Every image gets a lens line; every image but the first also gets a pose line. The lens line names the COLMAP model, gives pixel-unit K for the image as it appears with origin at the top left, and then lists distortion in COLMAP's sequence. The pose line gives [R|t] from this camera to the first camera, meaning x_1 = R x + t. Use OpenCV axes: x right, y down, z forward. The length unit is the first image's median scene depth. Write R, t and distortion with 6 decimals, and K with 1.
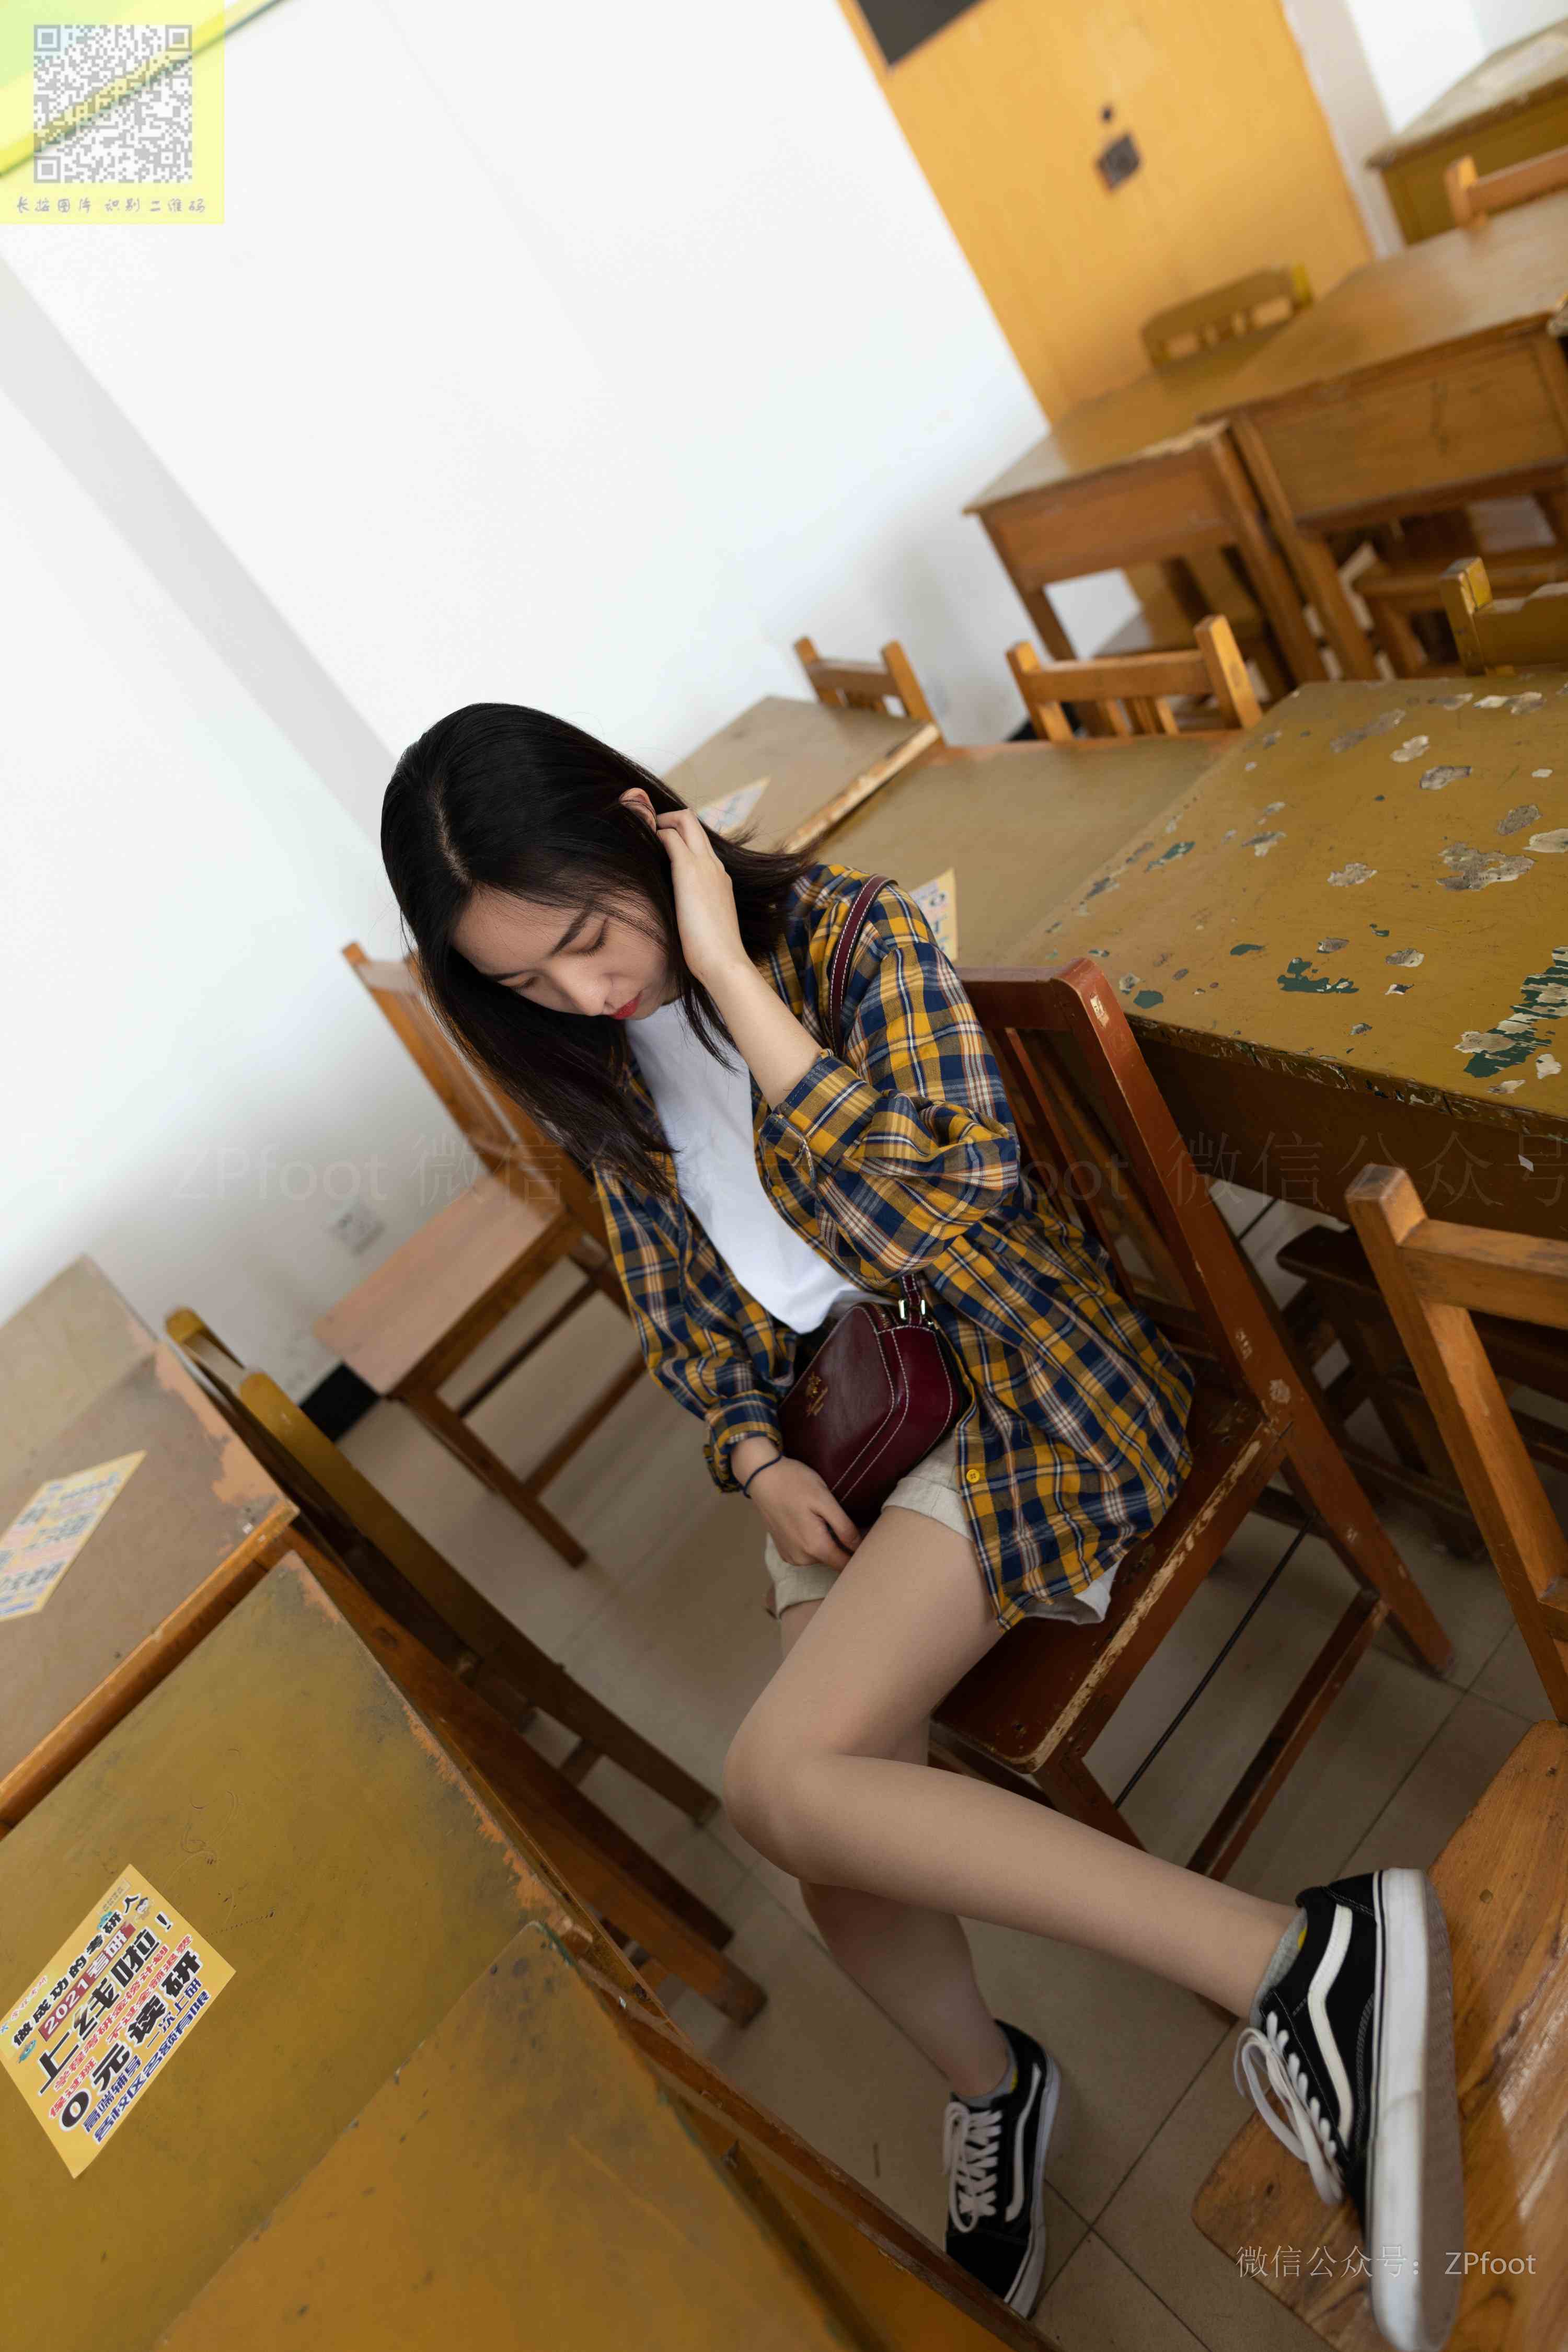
lens RADIAL K [[1590.5, 0, 784.0], [0, 1590.5, 1176.0], [0, 0, 1]] dist [-0.003276, 0.001266]
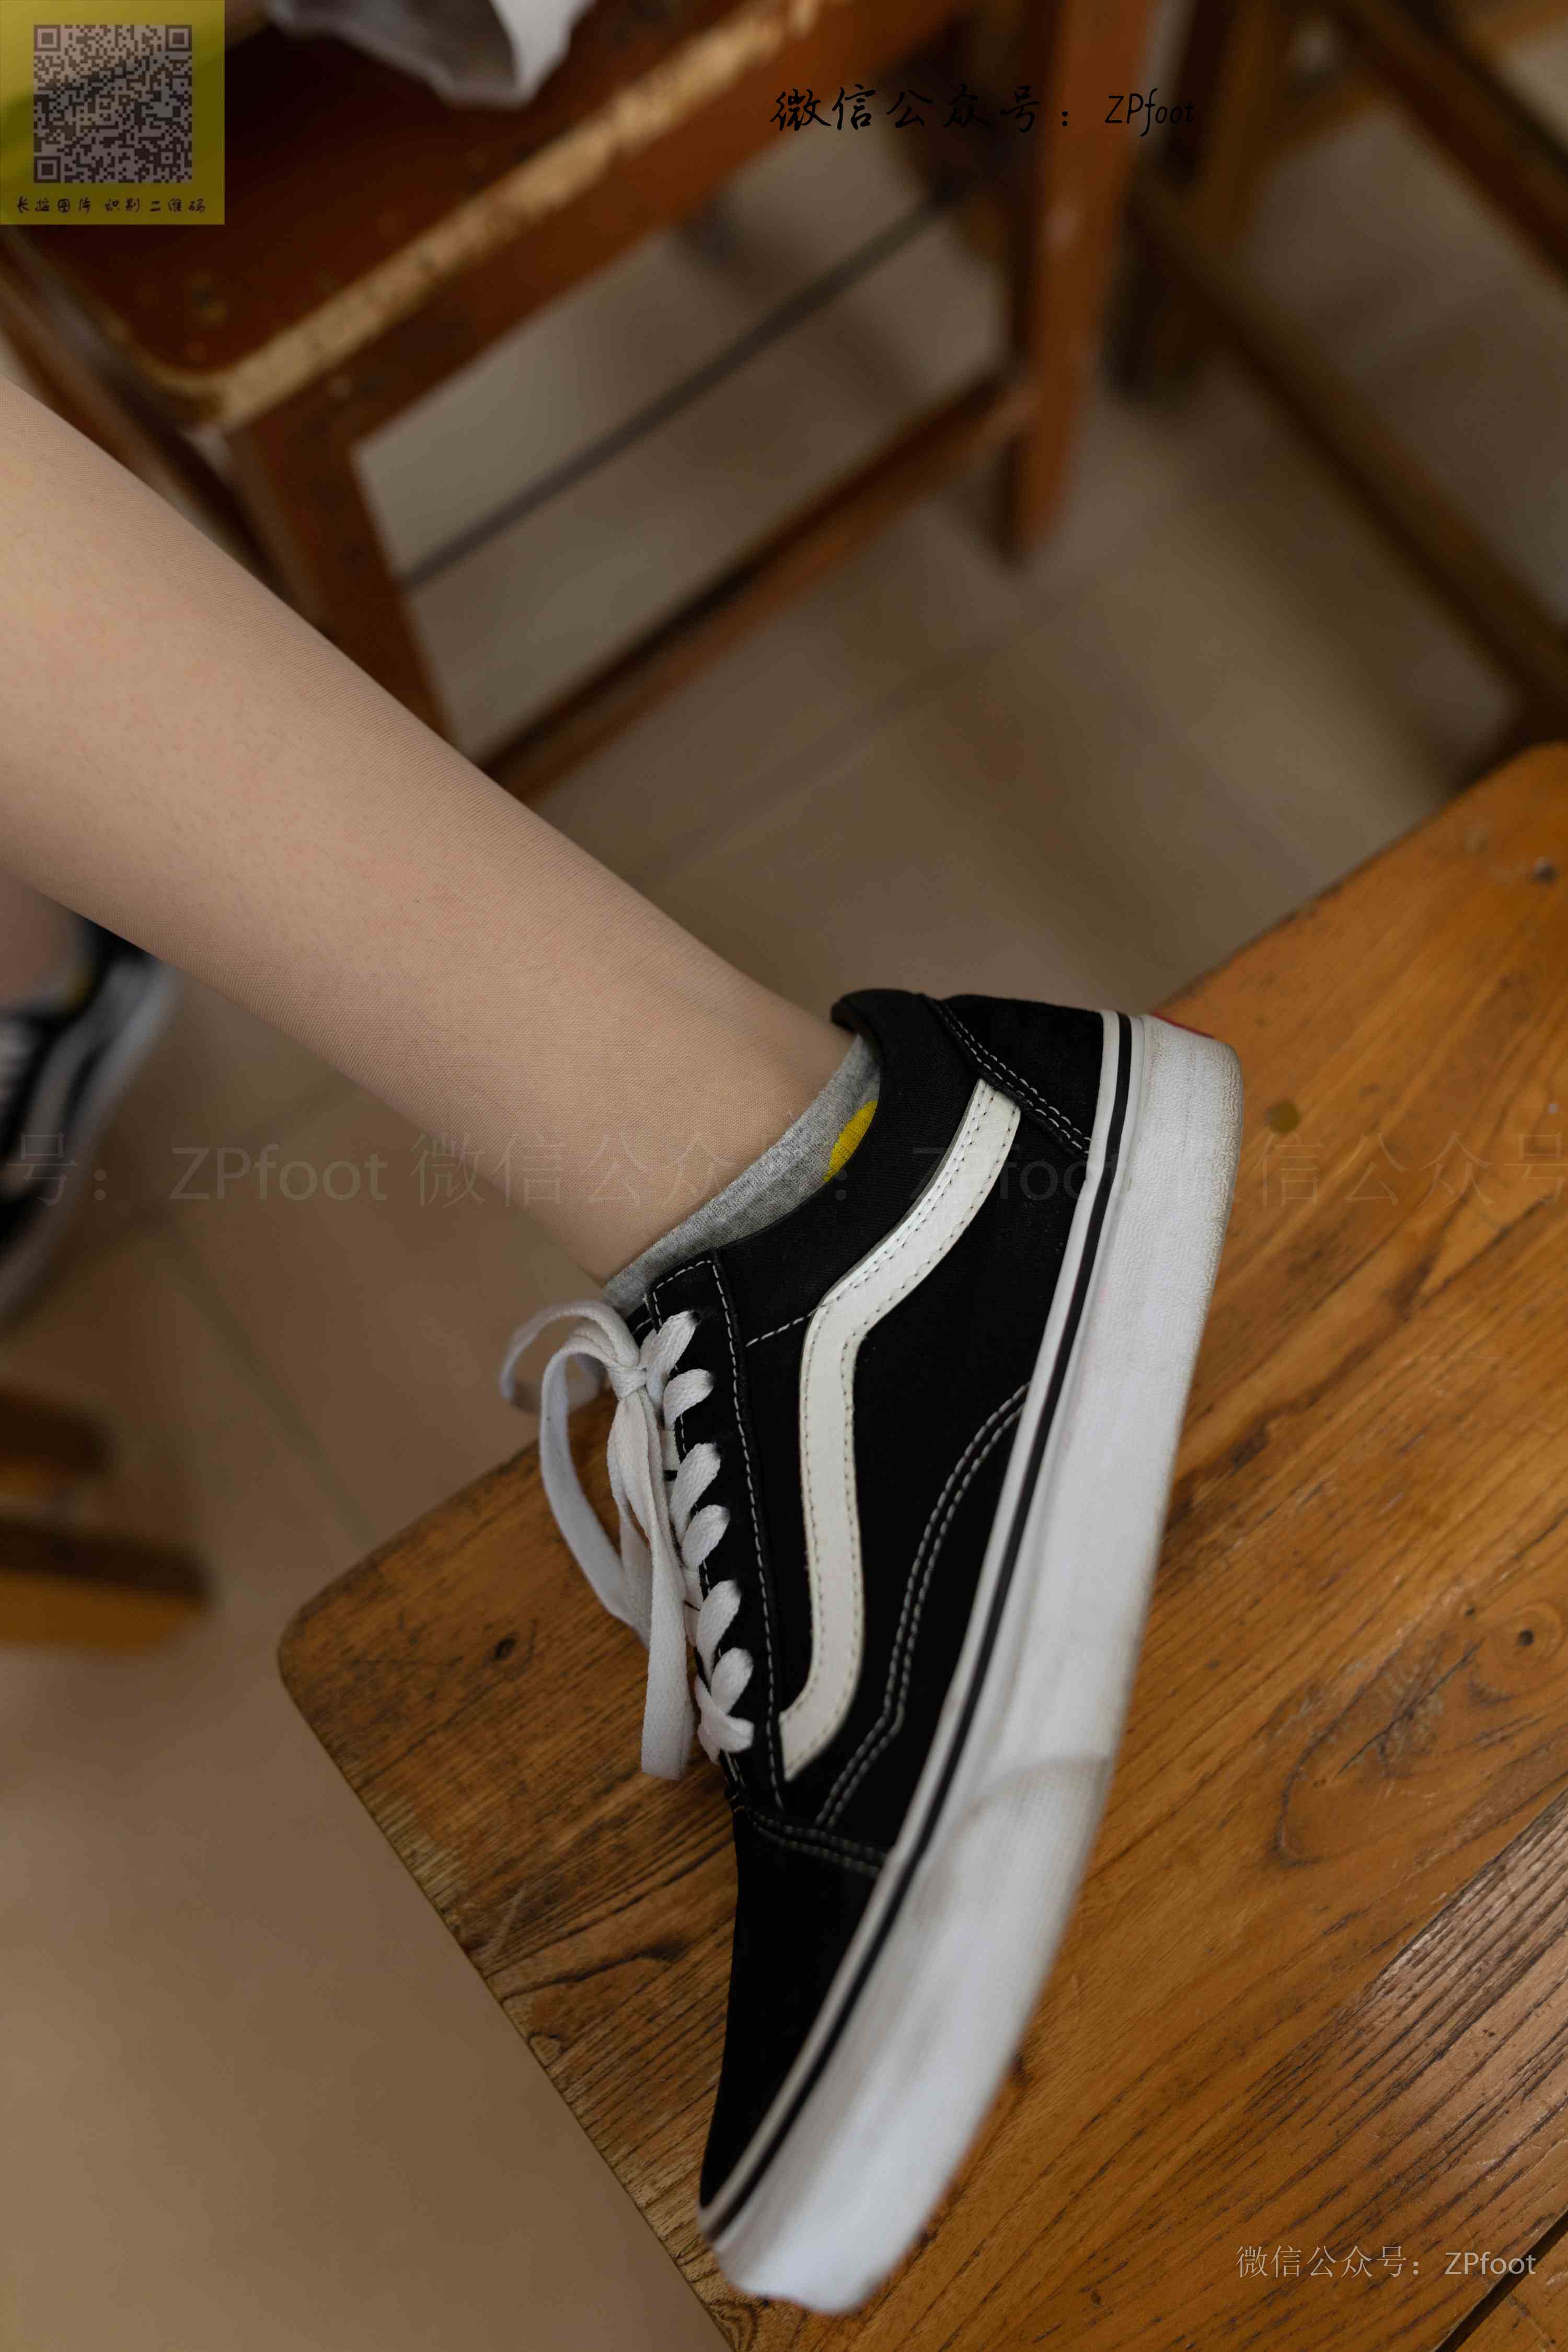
lens RADIAL K [[1590.5, 0, 784.0], [0, 1590.5, 1176.0], [0, 0, 1]] dist [-0.003276, 0.001266]
pose [[0.867233, 0.156639, 0.472621, 0.164171], [-0.429746, 0.714852, 0.551638, 0.314007], [-0.251446, -0.681506, 0.687259, 0.781628]]
